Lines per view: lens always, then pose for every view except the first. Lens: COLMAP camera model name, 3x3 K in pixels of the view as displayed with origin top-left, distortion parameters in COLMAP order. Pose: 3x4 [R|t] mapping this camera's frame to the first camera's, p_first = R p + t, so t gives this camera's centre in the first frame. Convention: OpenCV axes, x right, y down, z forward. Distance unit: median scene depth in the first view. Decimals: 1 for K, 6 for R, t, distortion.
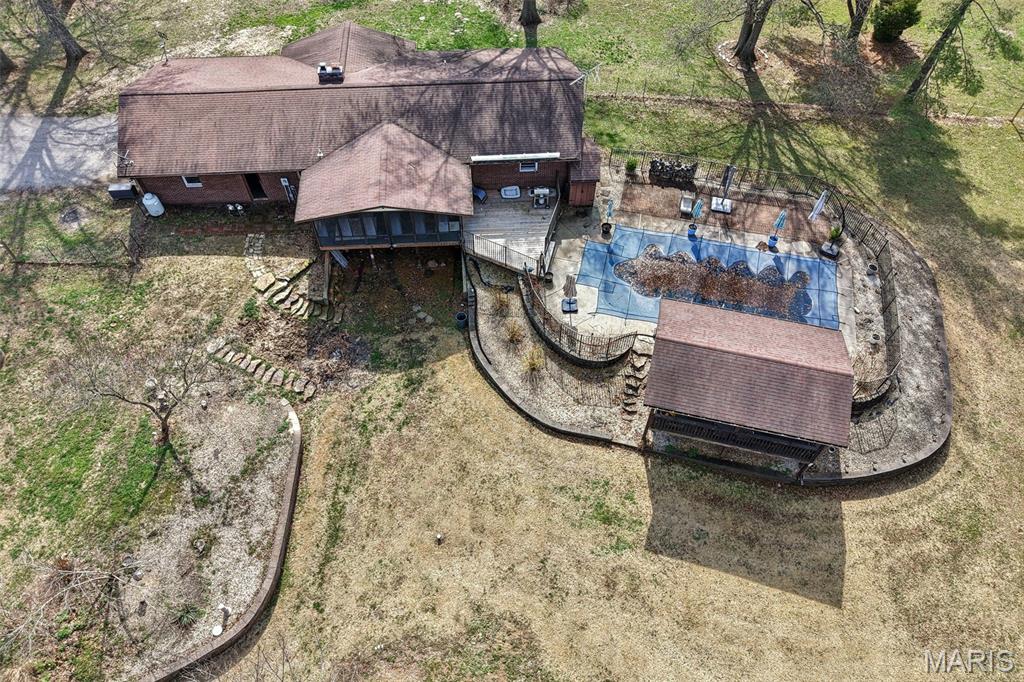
lens RADIAL K [[666.9, 0, 512.0], [0, 666.9, 341.0], [0, 0, 1]] dist [0.046271, -0.039880]
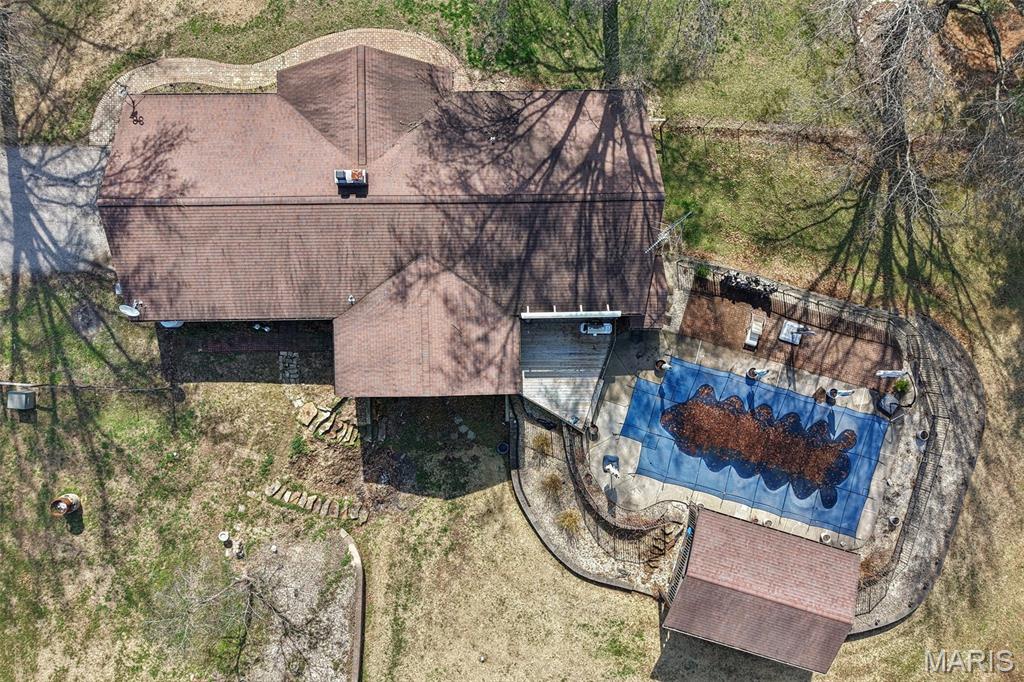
lens RADIAL K [[666.9, 0, 512.0], [0, 666.9, 341.0], [0, 0, 1]] dist [0.046271, -0.039880]
pose [[0.998484, 0.054708, 0.006122, -0.078325], [-0.048369, 0.818761, 0.572094, -0.762282], [0.026286, -0.571522, 0.820165, 0.257850]]
